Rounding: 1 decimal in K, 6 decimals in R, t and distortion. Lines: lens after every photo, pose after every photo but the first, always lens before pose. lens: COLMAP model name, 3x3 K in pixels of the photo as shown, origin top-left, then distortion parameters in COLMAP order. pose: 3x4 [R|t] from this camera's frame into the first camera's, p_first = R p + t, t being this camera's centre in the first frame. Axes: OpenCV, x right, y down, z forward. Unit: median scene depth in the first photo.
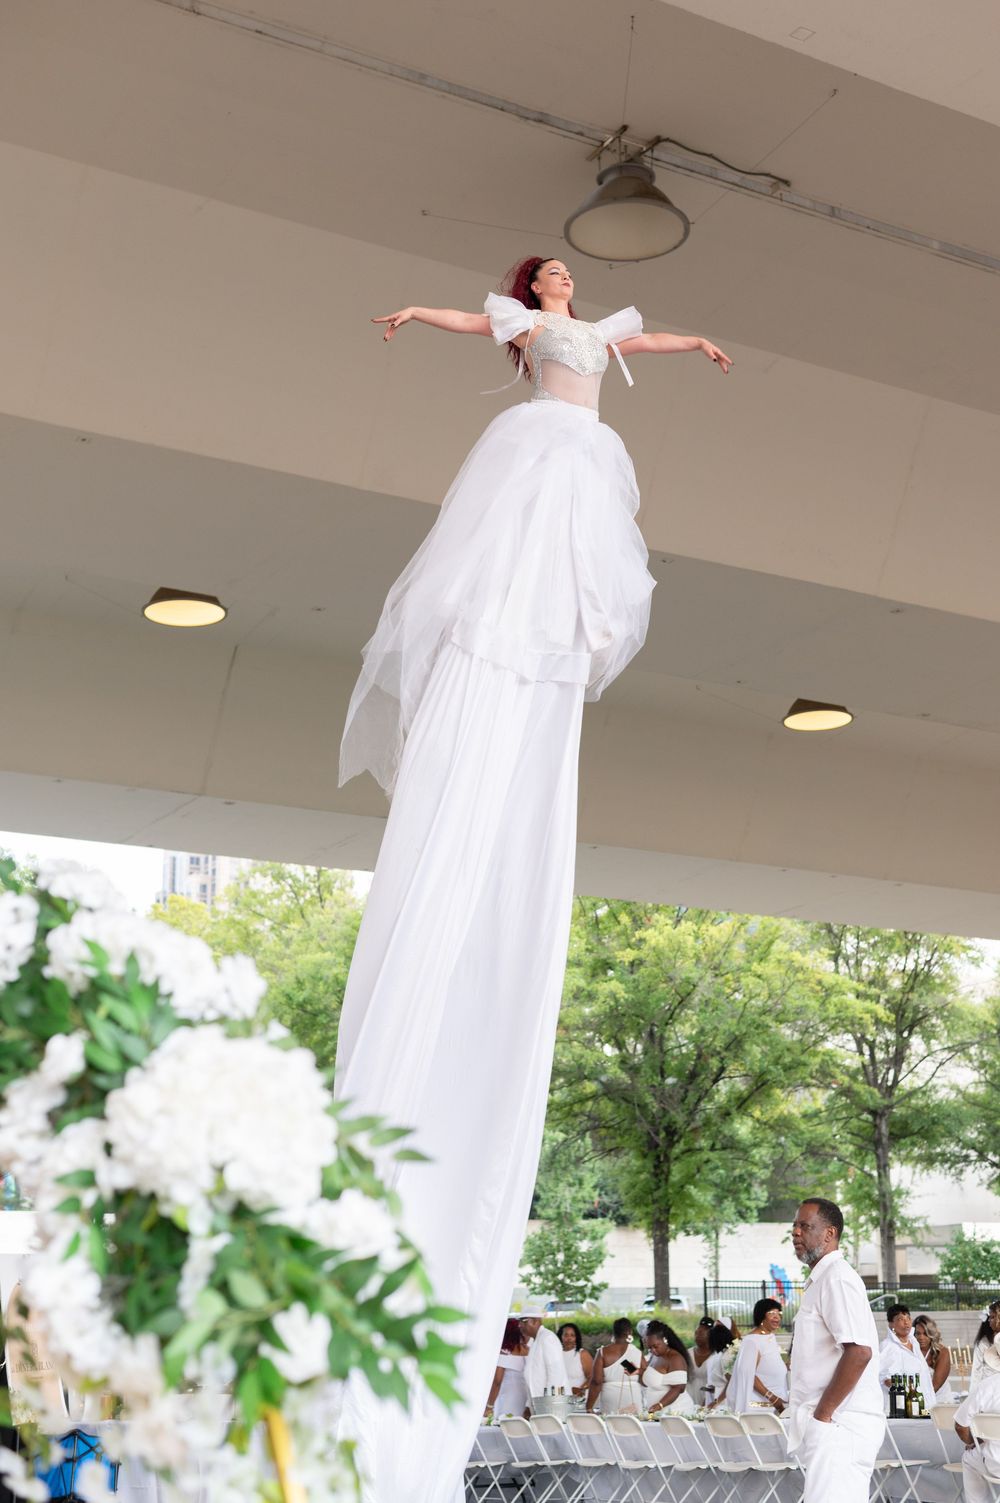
lens RADIAL K [[2156.3, 0, 499.5], [0, 2156.3, 763.6], [0, 0, 1]] dist [0.013206, 0.000000]
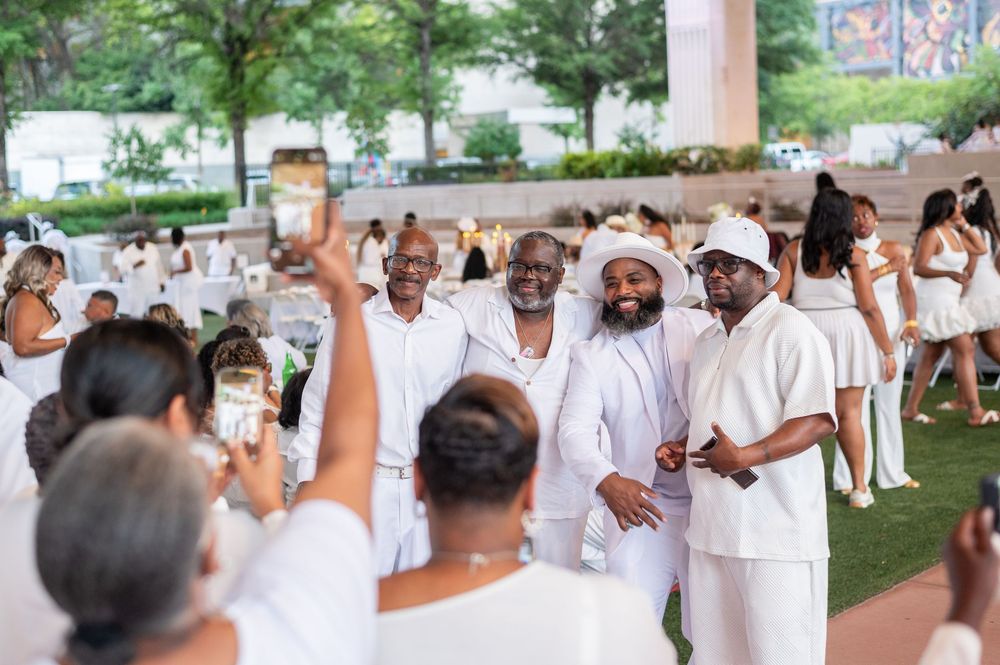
lens RADIAL K [[1434.6, 0, 498.5], [0, 1434.6, 334.2], [0, 0, 1]] dist [0.013206, 0.000000]
pose [[0.987644, -0.042832, 0.150749, 0.086522], [-0.014154, 0.933615, 0.357999, 0.031328], [-0.156075, -0.355710, 0.921472, 0.164690]]
